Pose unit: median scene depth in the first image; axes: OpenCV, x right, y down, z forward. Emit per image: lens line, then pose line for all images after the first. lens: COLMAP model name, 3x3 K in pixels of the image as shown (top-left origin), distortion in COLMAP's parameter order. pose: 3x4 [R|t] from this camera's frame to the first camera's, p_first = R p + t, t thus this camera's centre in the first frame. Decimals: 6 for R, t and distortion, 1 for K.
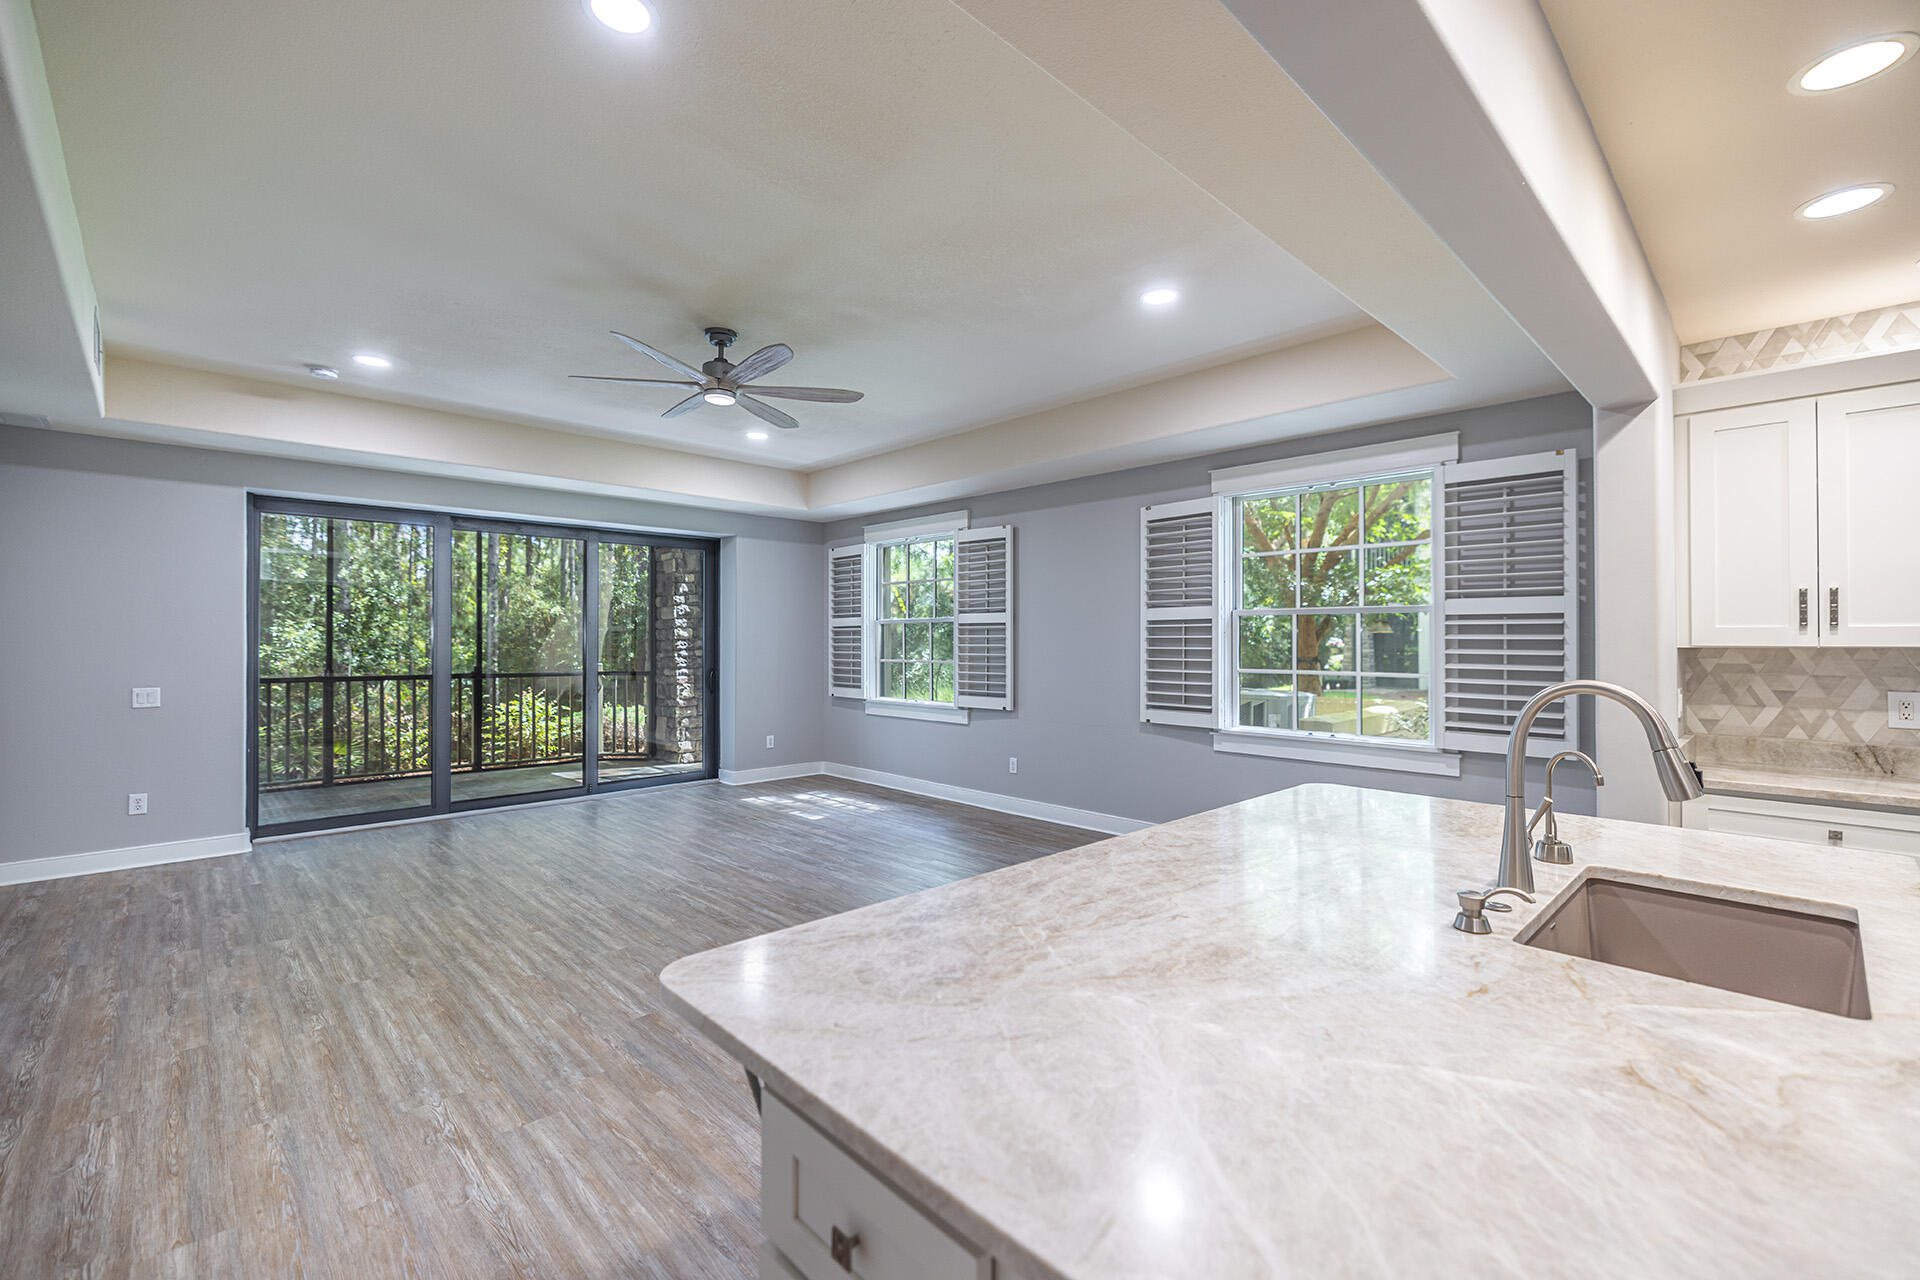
lens RADIAL K [[833.4, 0, 1002.5], [0, 833.4, 627.1], [0, 0, 1]] dist [0.001681, -0.000383]
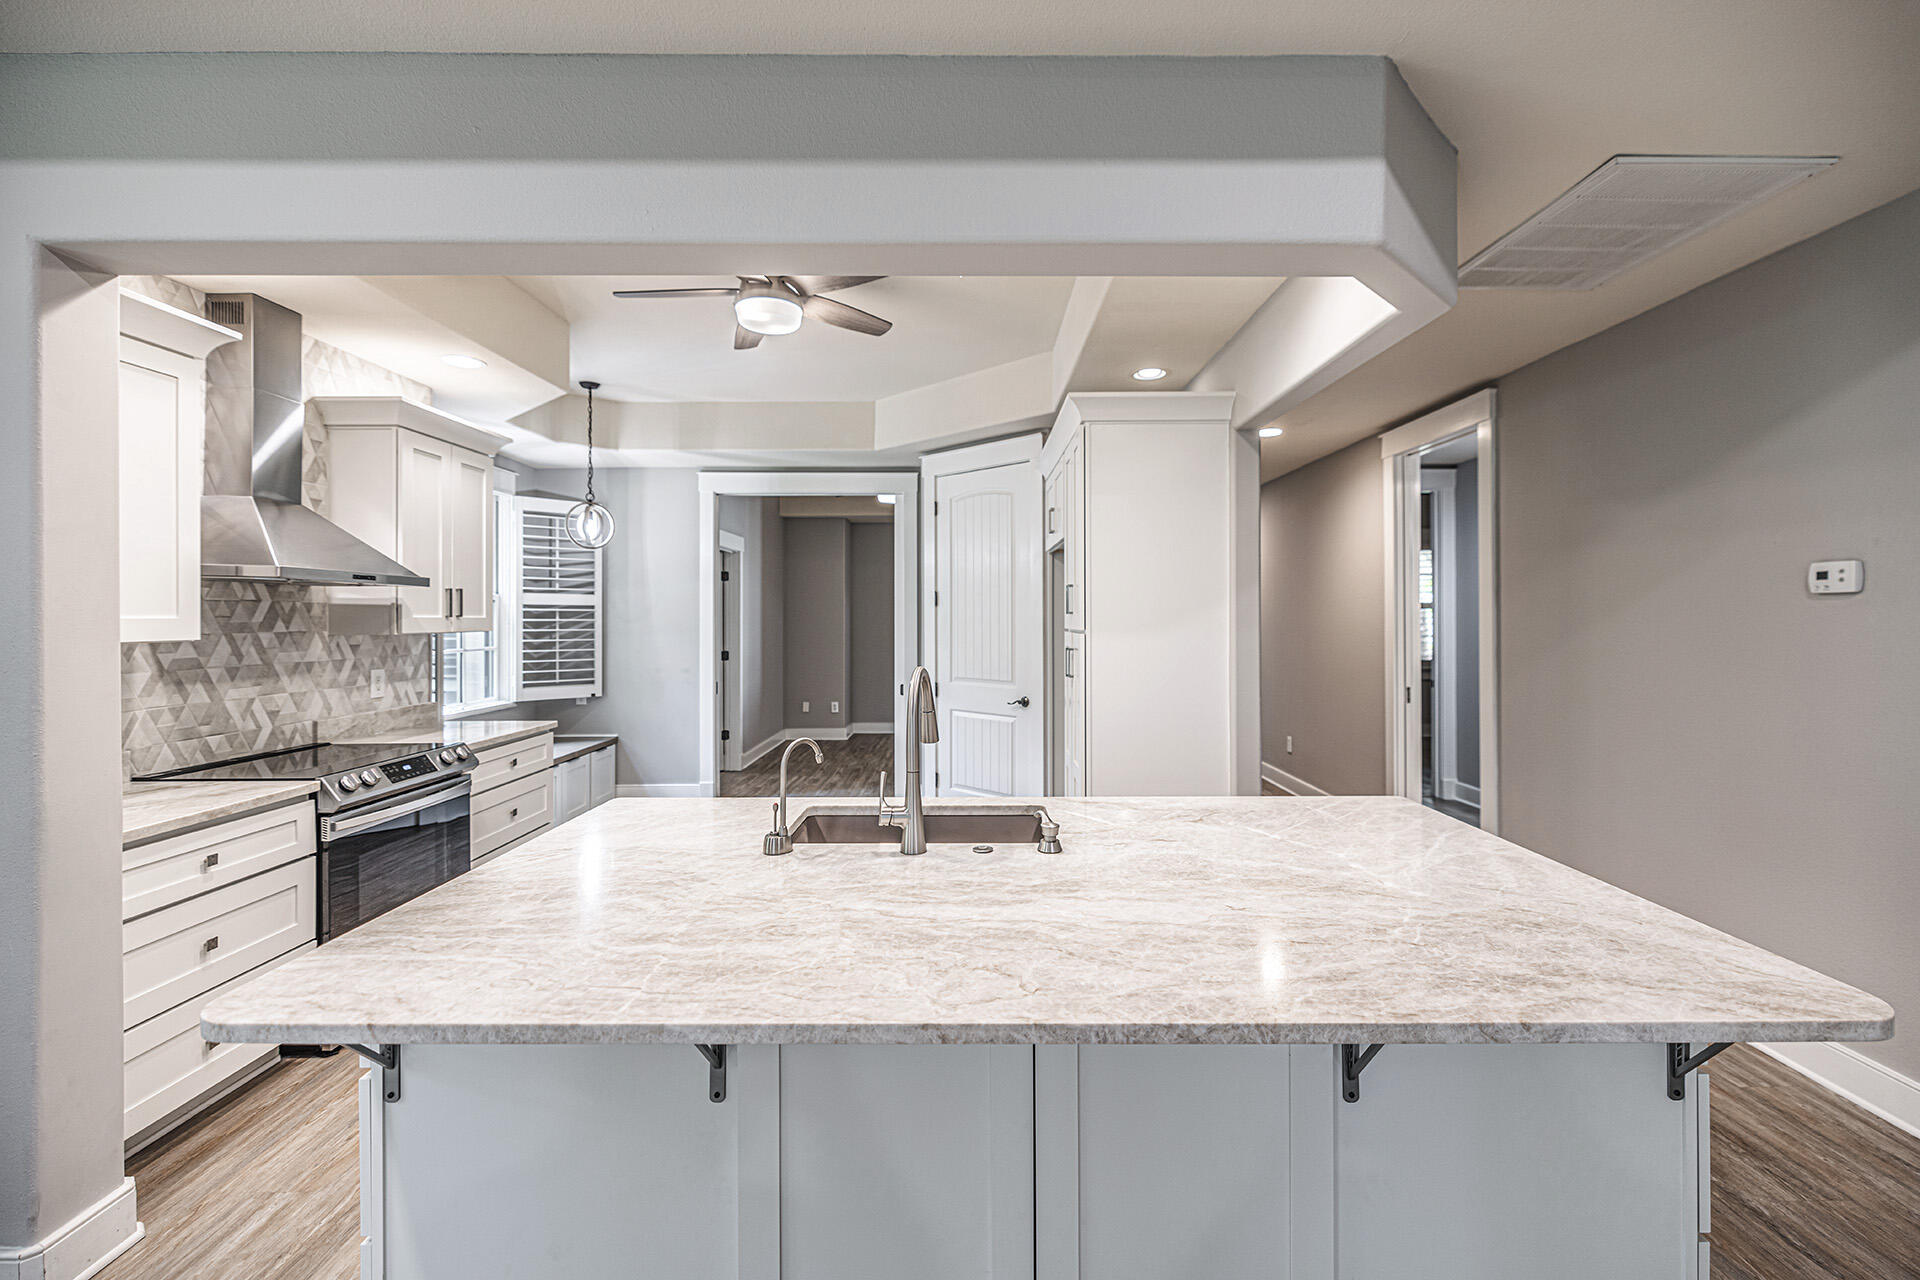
lens RADIAL K [[833.4, 0, 953.7], [0, 833.4, 623.5], [0, 0, 1]] dist [0.001681, -0.000383]
pose [[-0.682959, -0.004359, 0.730444, -0.080717], [-0.008608, 0.999961, -0.002081, -0.000536], [-0.730406, -0.007709, -0.682970, 0.520627]]
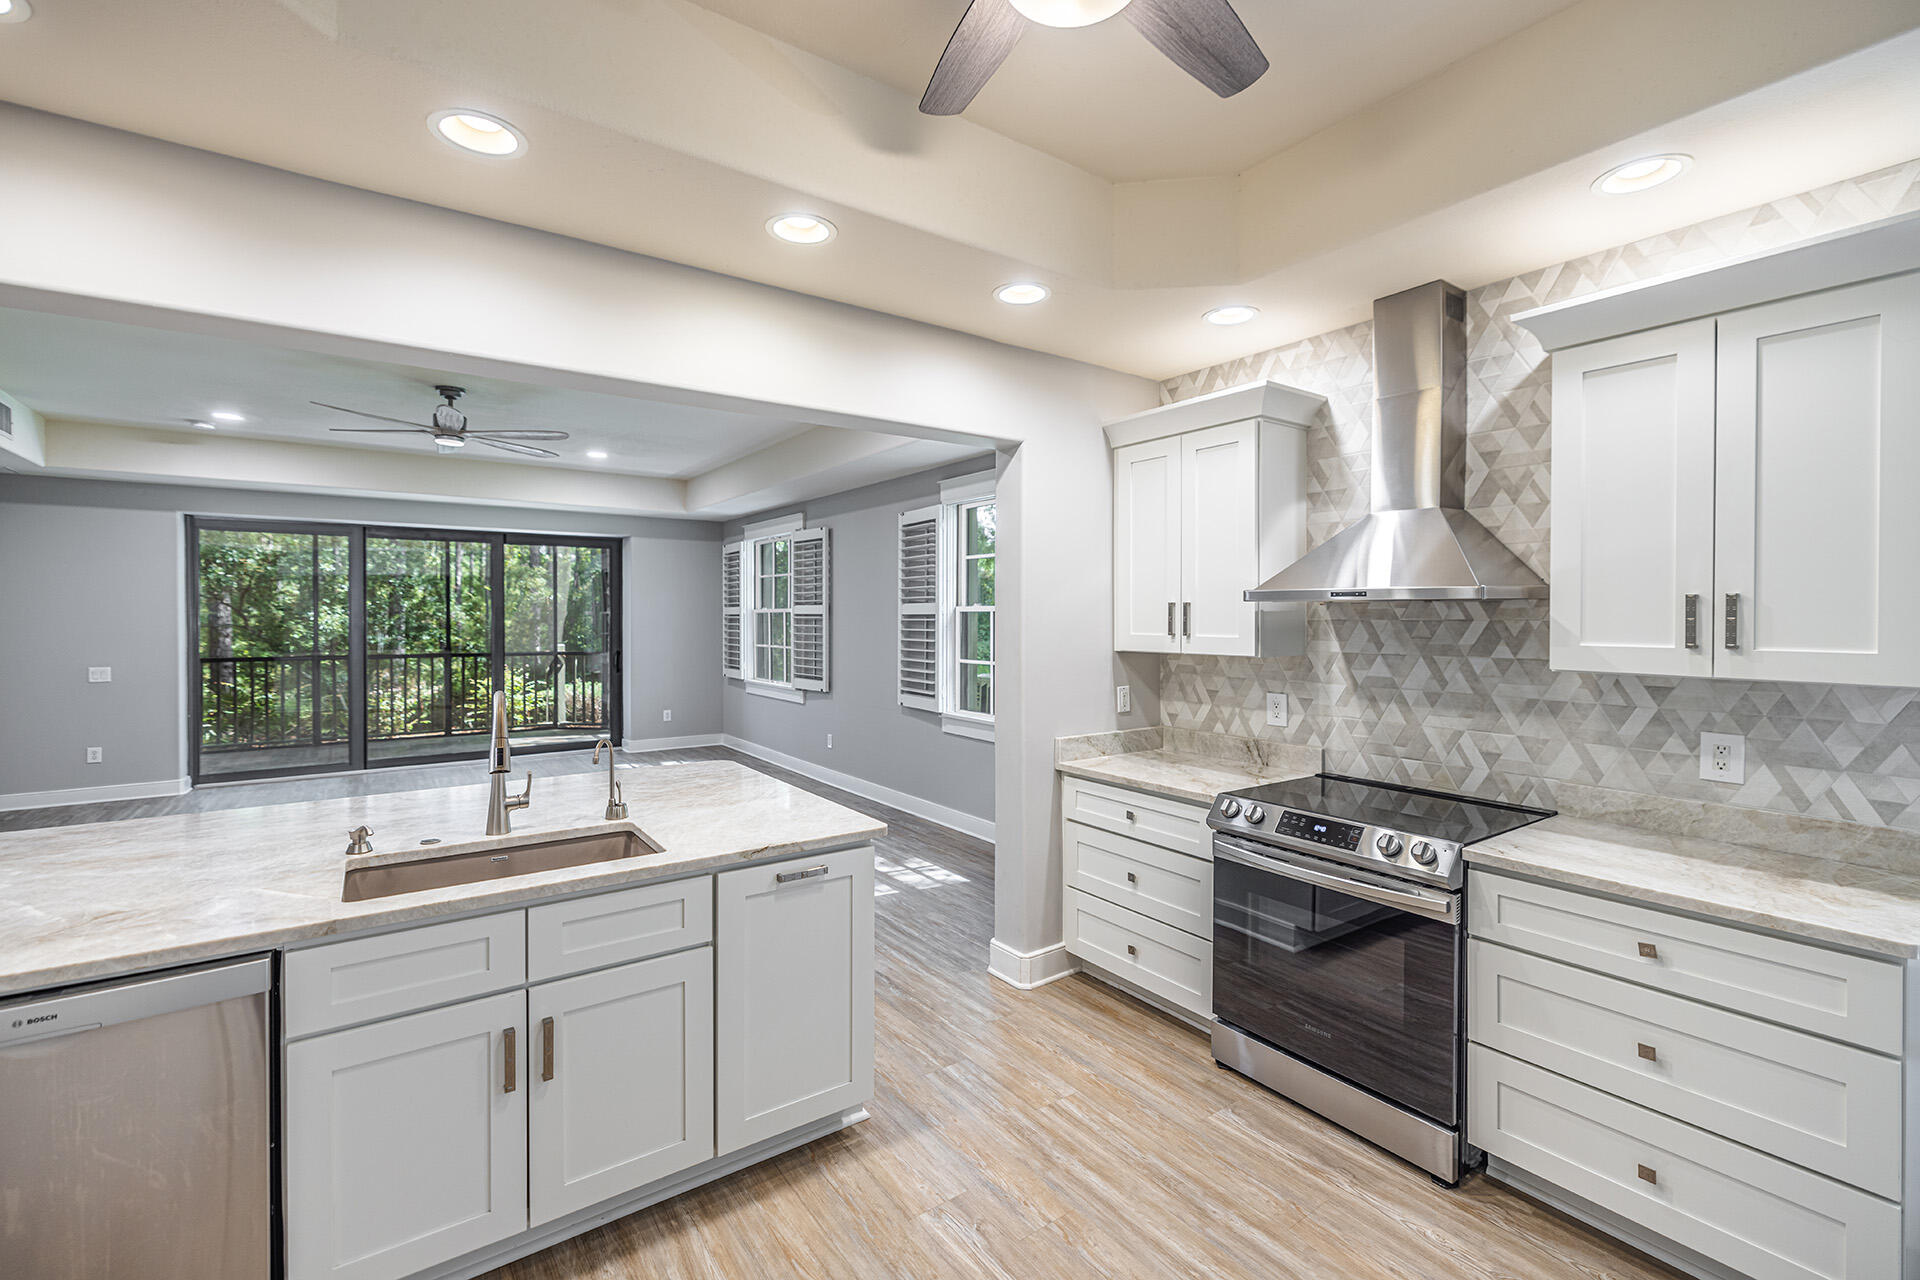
lens RADIAL K [[833.4, 0, 1005.4], [0, 833.4, 616.8], [0, 0, 1]] dist [0.001681, -0.000383]
pose [[0.990156, 0.002043, -0.139951, 0.498572], [0.000358, 0.999853, 0.017129, -0.025612], [0.139965, -0.017010, 0.990010, -0.092999]]
